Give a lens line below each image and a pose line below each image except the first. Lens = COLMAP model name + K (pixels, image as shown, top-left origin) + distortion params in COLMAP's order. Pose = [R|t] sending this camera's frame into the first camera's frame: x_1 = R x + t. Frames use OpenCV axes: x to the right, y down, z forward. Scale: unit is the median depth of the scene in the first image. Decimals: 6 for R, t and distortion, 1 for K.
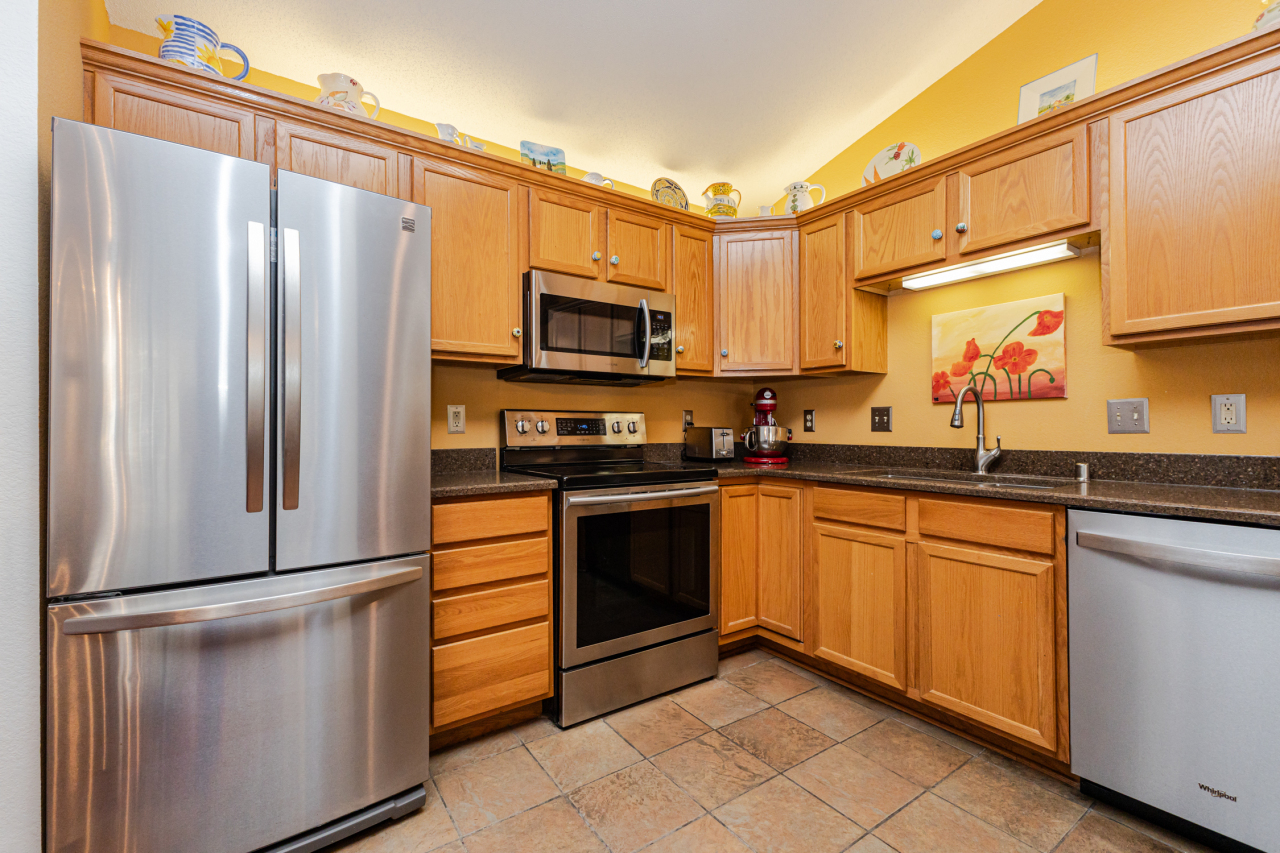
lens RADIAL K [[556.2, 0, 641.3], [0, 556.2, 423.9], [0, 0, 1]] dist [0.009621, -0.002044]
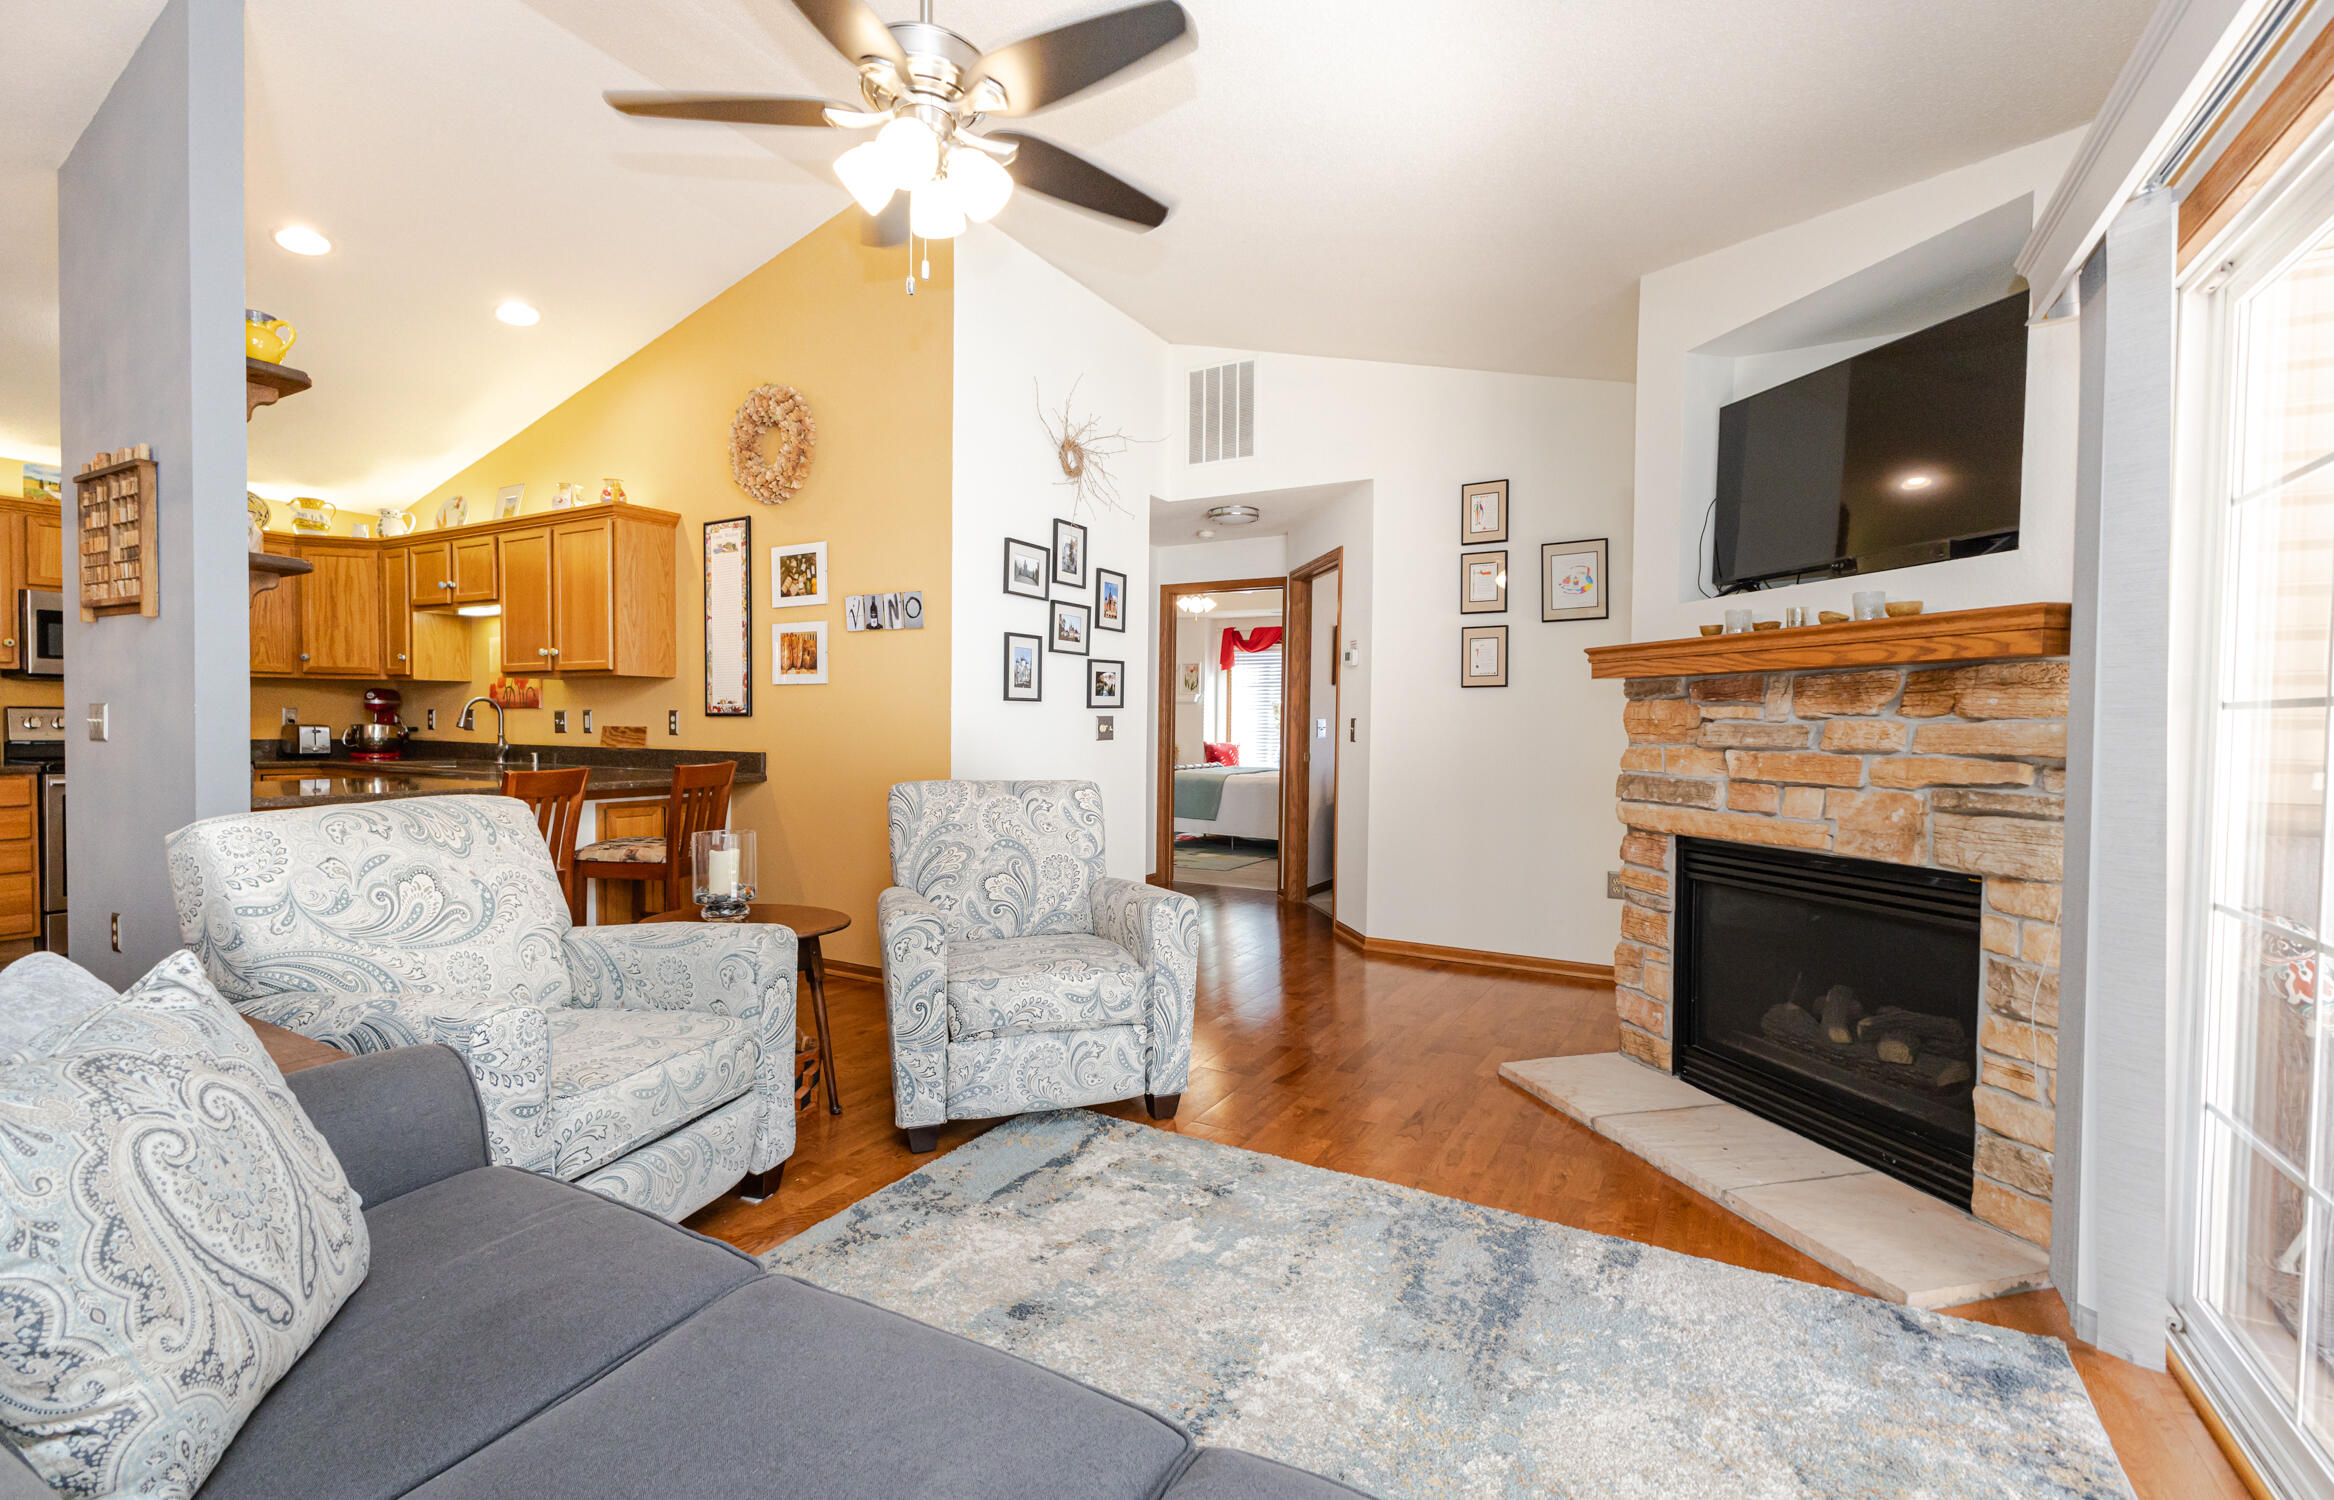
lens RADIAL K [[1018.8, 0, 1166.9], [0, 1018.8, 747.7], [0, 0, 1]] dist [0.013262, -0.002089]
pose [[0.903684, 0.000417, 0.428199, 1.054270], [-0.014390, 0.999464, 0.029396, -0.044151], [-0.427957, -0.032726, 0.903206, -2.023305]]
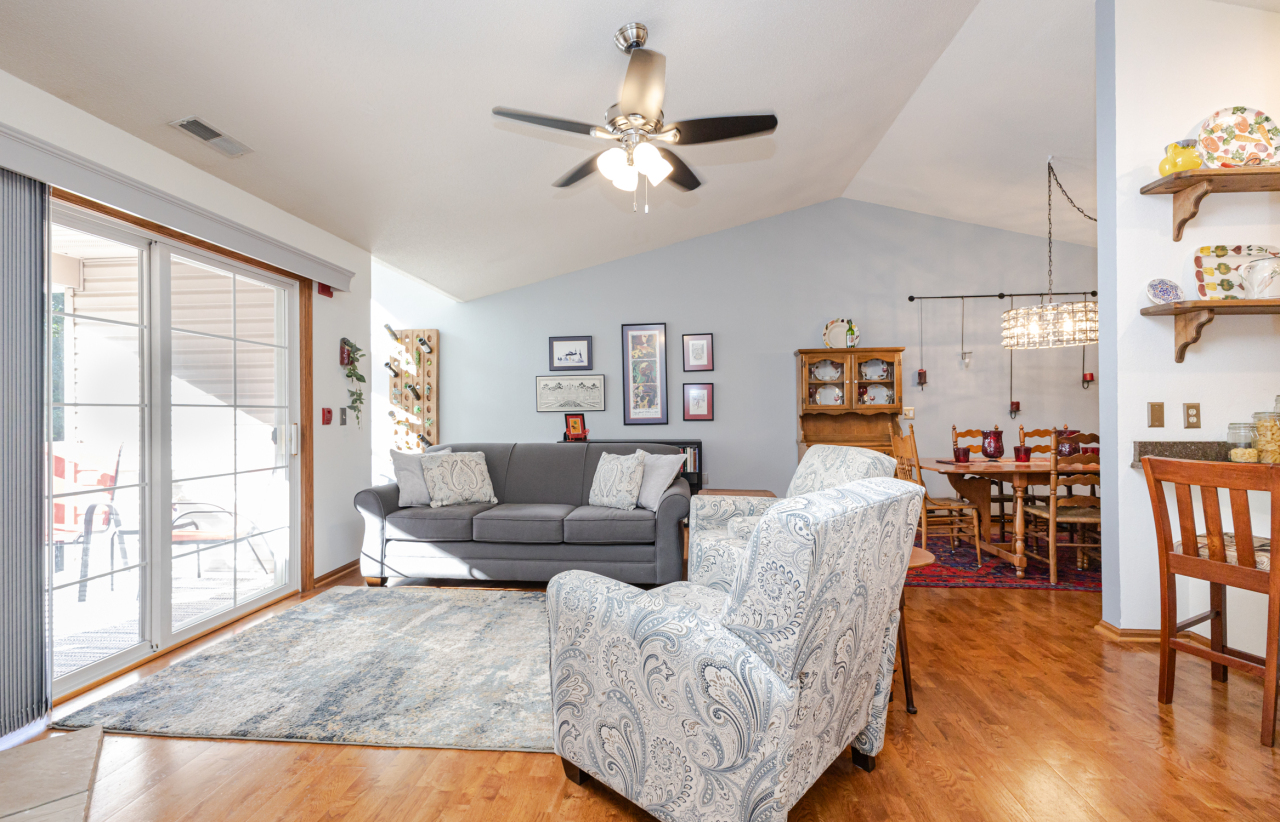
lens RADIAL K [[558.7, 0, 640.5], [0, 558.7, 412.2], [0, 0, 1]] dist [0.013262, -0.002089]
pose [[-0.637700, 0.006991, -0.770253, 2.184370], [0.012097, 0.999926, -0.000940, -0.037075], [0.770190, -0.009917, -0.637738, -0.236274]]
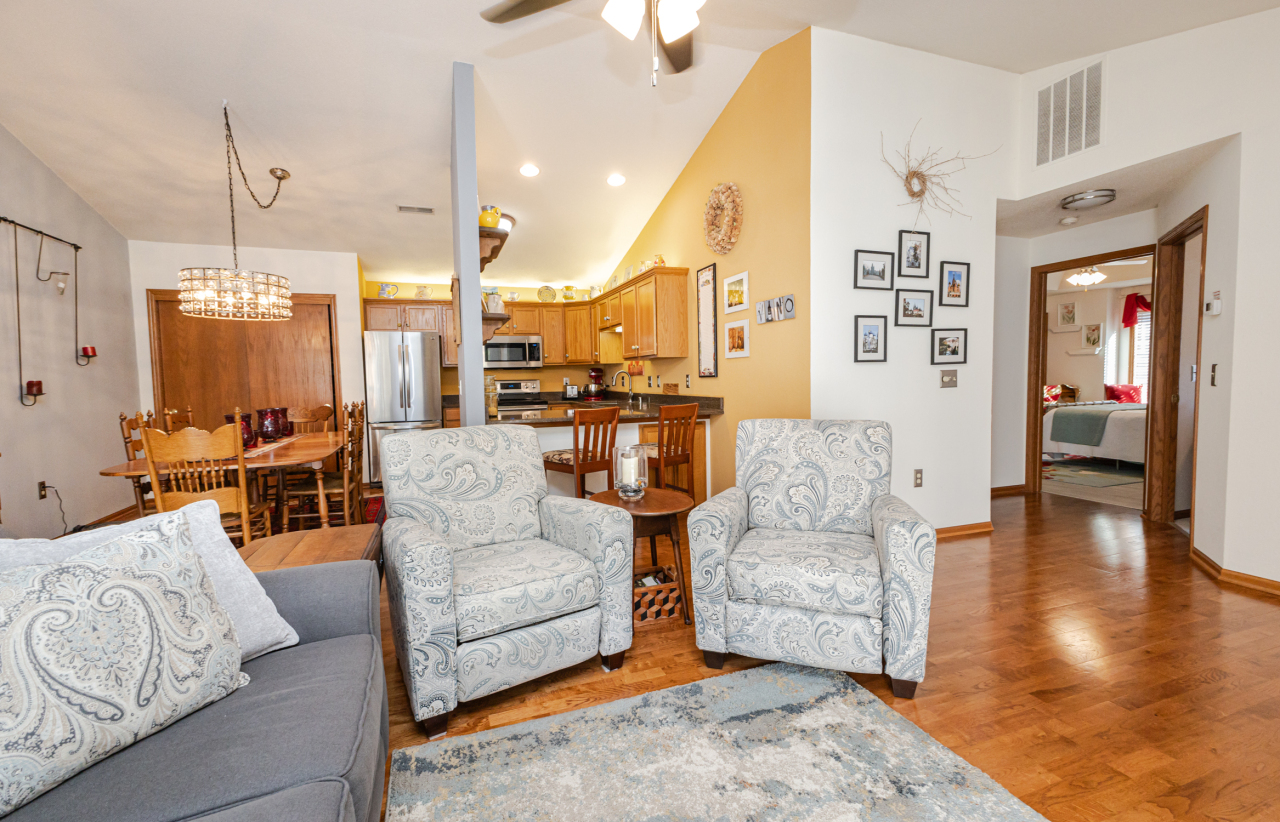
lens RADIAL K [[558.7, 0, 644.2], [0, 558.7, 408.8], [0, 0, 1]] dist [0.013262, -0.002089]
pose [[0.968358, -0.002675, -0.249552, 1.445204], [0.019130, 0.997796, 0.063533, -0.054154], [0.248832, -0.066297, 0.966275, -1.788475]]
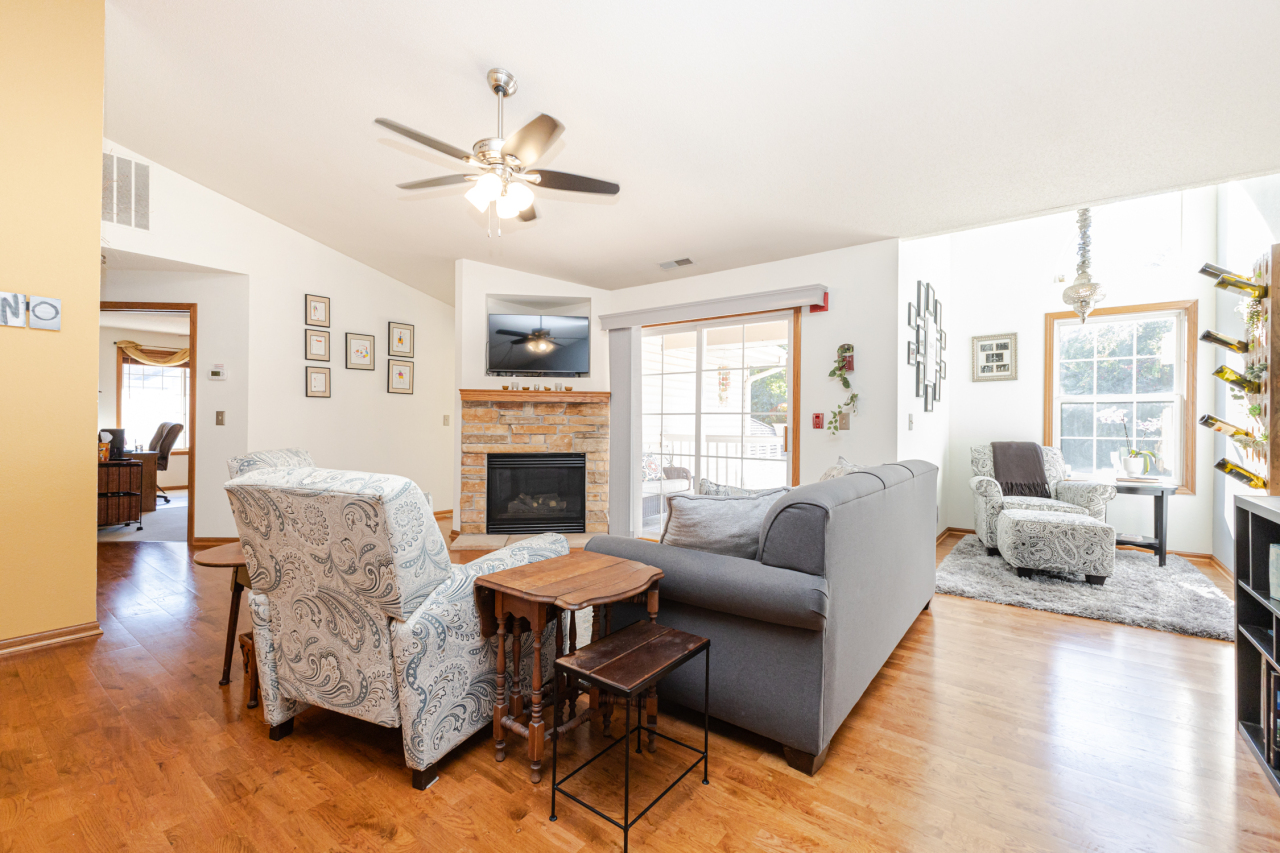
lens RADIAL K [[556.2, 0, 632.7], [0, 556.2, 422.2], [0, 0, 1]] dist [0.009621, -0.002044]
pose [[-0.308612, 0.001670, 0.951186, -0.110726], [-0.014351, 0.999876, -0.006412, -0.015183], [-0.951080, -0.015630, -0.308550, -0.889257]]
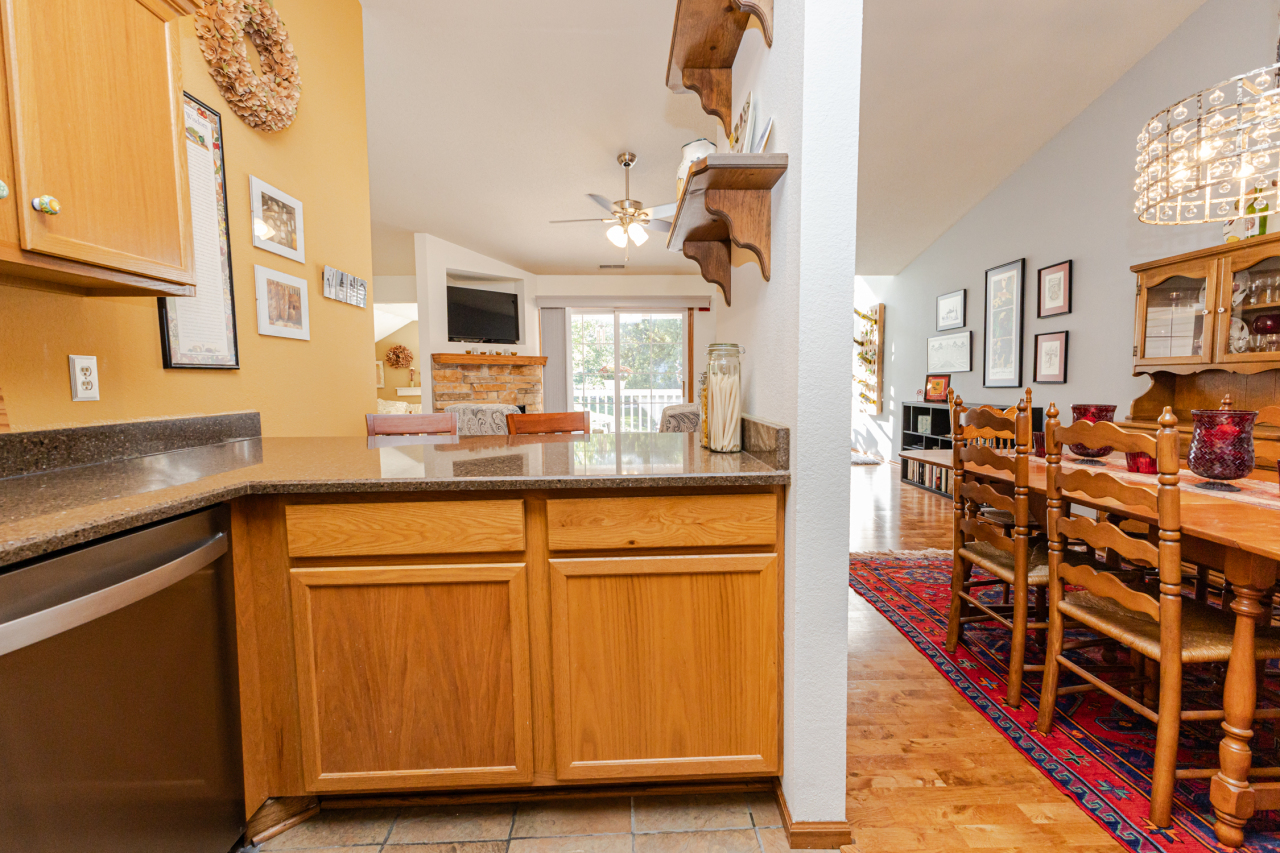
lens RADIAL K [[556.2, 0, 638.0], [0, 556.2, 424.2], [0, 0, 1]] dist [0.009621, -0.002044]
pose [[-0.836020, -0.032862, 0.547713, 0.072422], [0.008161, 0.997350, 0.072296, -0.005254], [-0.548638, 0.064911, -0.833537, 0.753364]]
